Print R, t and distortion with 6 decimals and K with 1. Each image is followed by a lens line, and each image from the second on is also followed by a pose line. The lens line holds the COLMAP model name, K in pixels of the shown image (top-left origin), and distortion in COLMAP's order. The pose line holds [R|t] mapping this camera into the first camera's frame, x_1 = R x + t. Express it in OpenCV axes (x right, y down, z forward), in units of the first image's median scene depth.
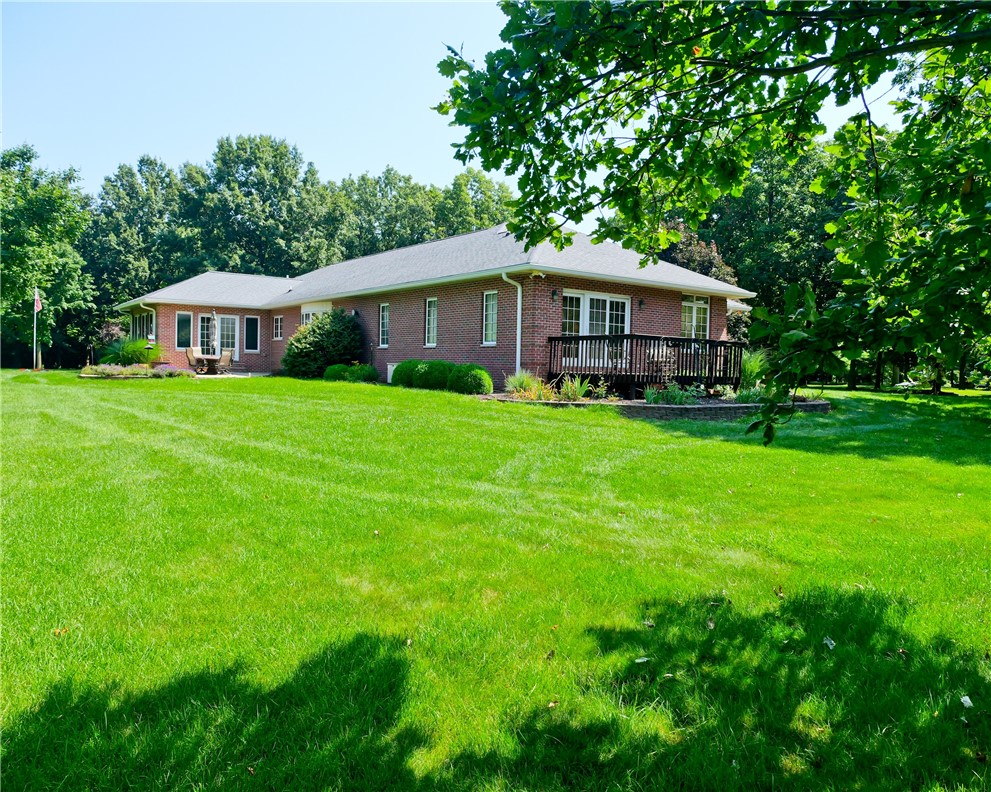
lens RADIAL K [[758.7, 0, 500.1], [0, 758.7, 393.8], [0, 0, 1]] dist [-0.000831, -0.005509]
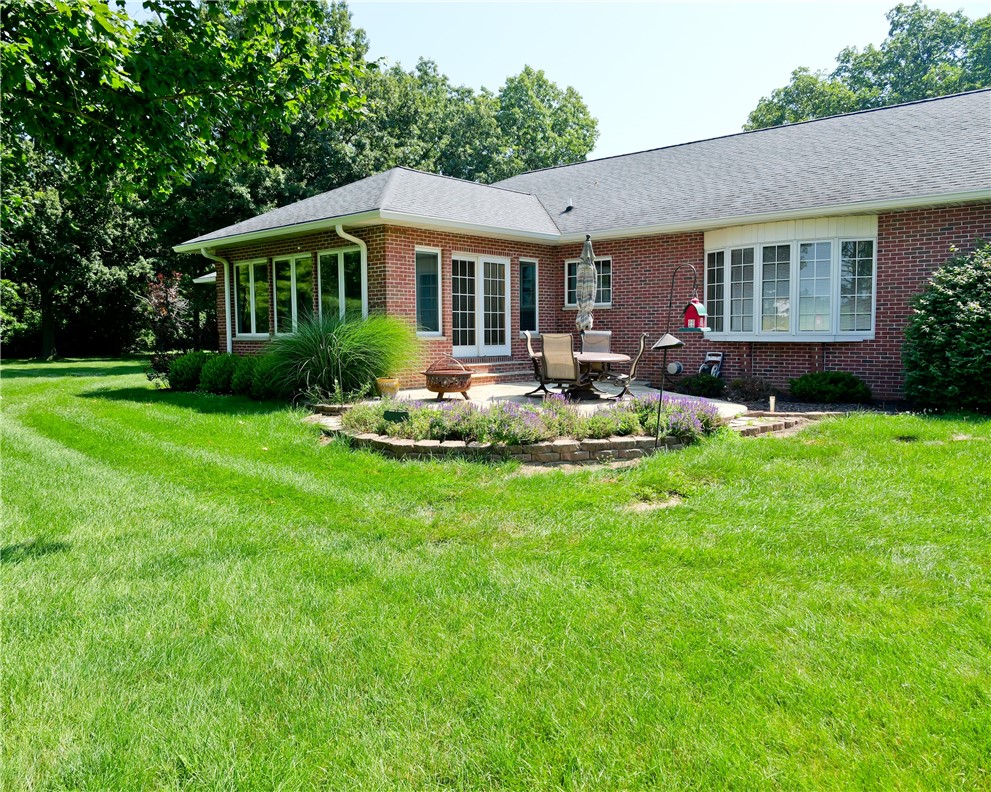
lens RADIAL K [[758.7, 0, 491.2], [0, 758.7, 398.0], [0, 0, 1]] dist [-0.000831, -0.005509]
pose [[0.980679, -0.041370, 0.191200, -0.444277], [0.031110, 0.997926, 0.056355, -0.043240], [-0.193135, -0.049318, 0.979932, 0.537421]]
